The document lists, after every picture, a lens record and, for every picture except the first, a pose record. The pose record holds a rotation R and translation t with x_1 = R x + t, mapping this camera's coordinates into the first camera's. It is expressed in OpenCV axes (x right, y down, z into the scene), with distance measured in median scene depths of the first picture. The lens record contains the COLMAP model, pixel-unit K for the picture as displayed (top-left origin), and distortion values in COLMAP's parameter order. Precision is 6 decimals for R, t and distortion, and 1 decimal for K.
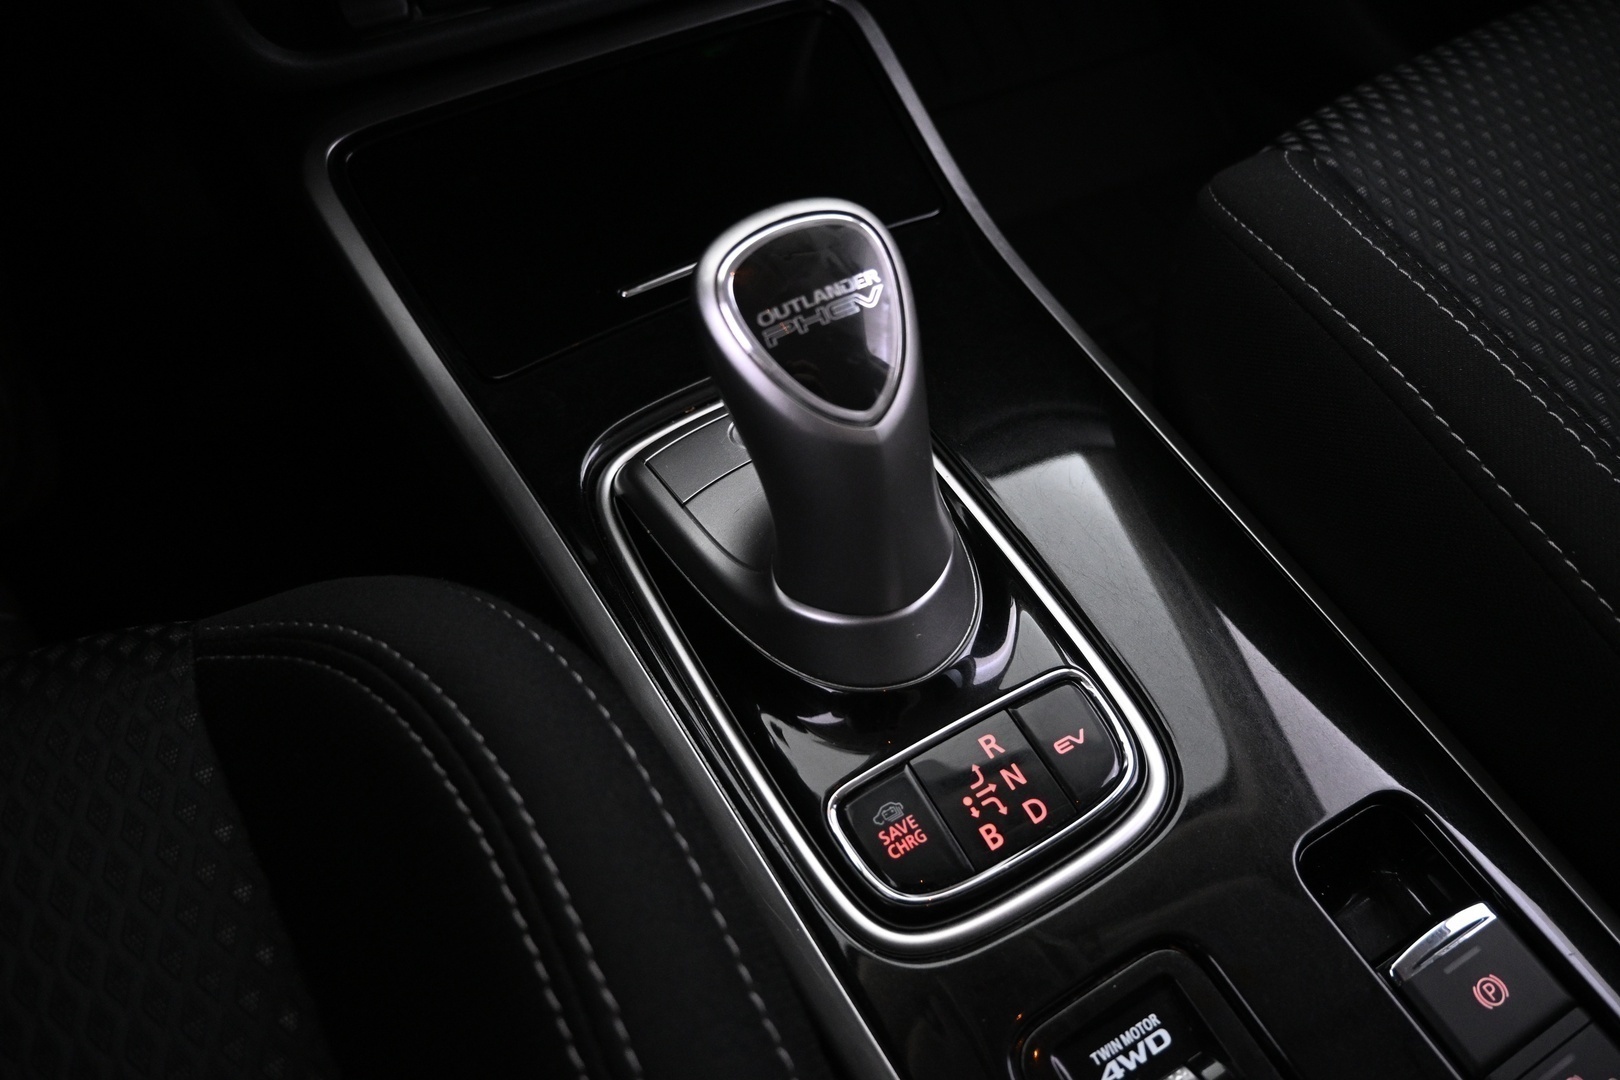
lens RADIAL K [[1112.5, 0, 810.0], [0, 1112.5, 540.0], [0, 0, 1]] dist [0.007359, -0.005495]
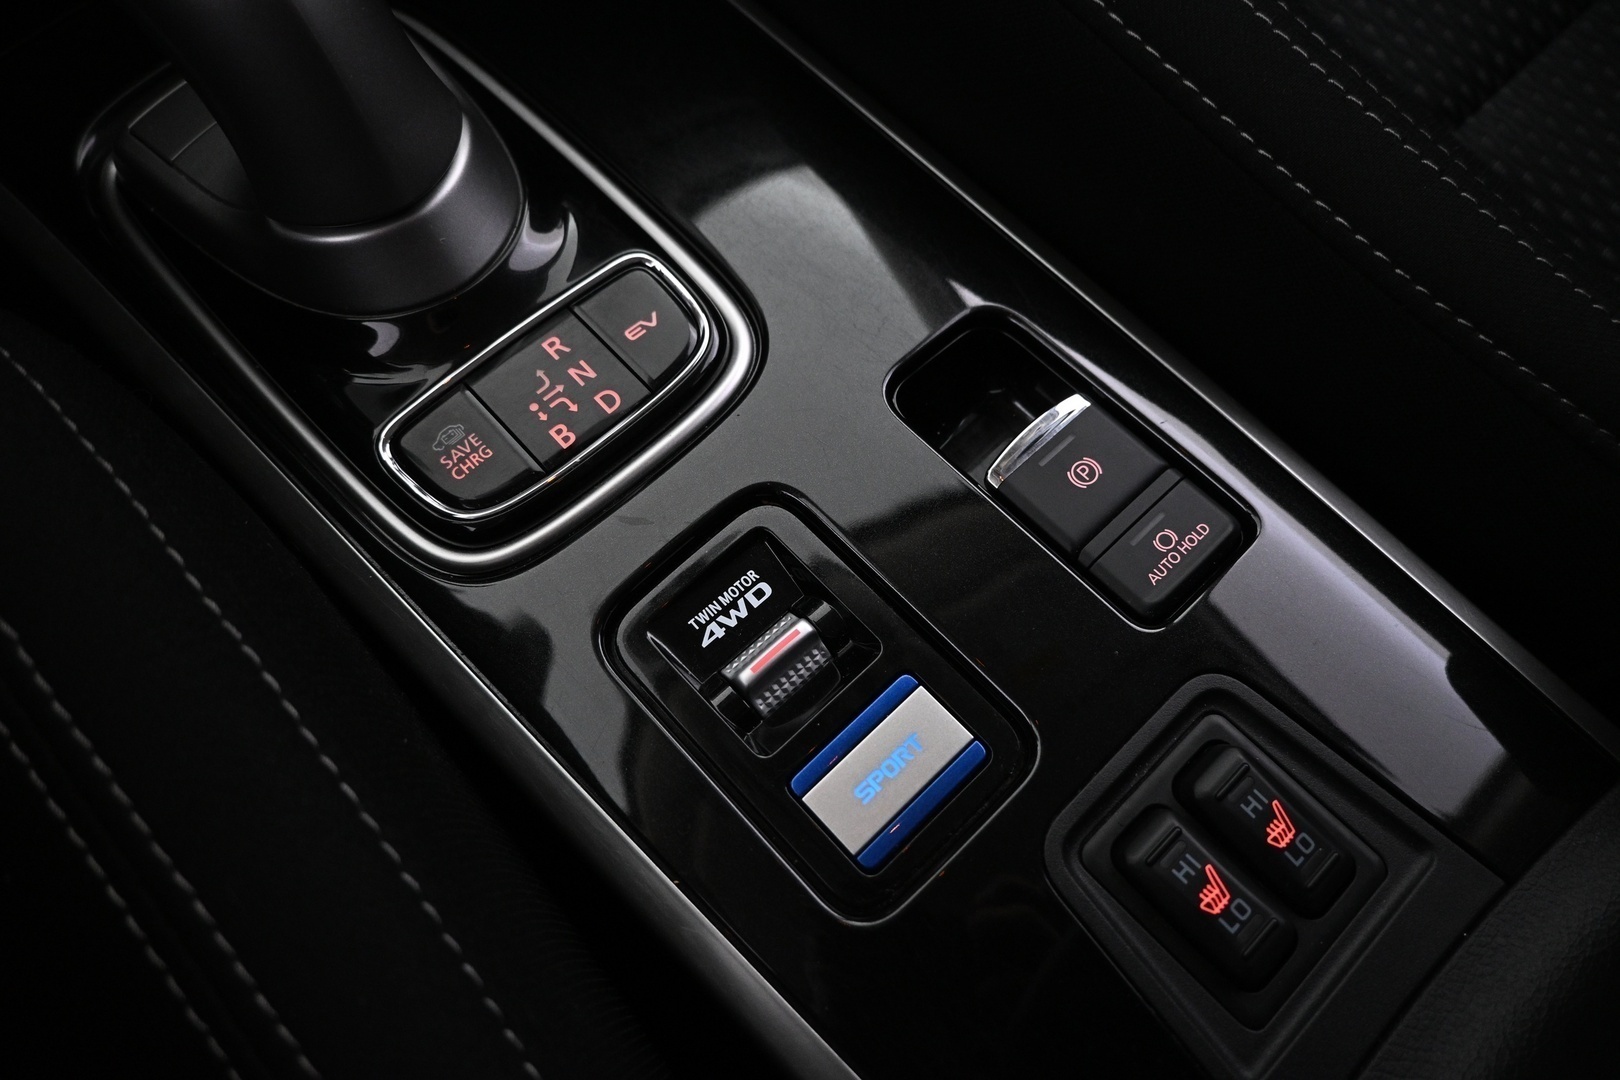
lens RADIAL K [[1112.5, 0, 810.0], [0, 1112.5, 540.0], [0, 0, 1]] dist [0.007359, -0.005495]
pose [[0.971543, -0.216265, 0.096614, 0.252750], [0.198484, 0.965911, 0.166195, 0.236255], [-0.129263, -0.142289, 0.981349, 0.061960]]
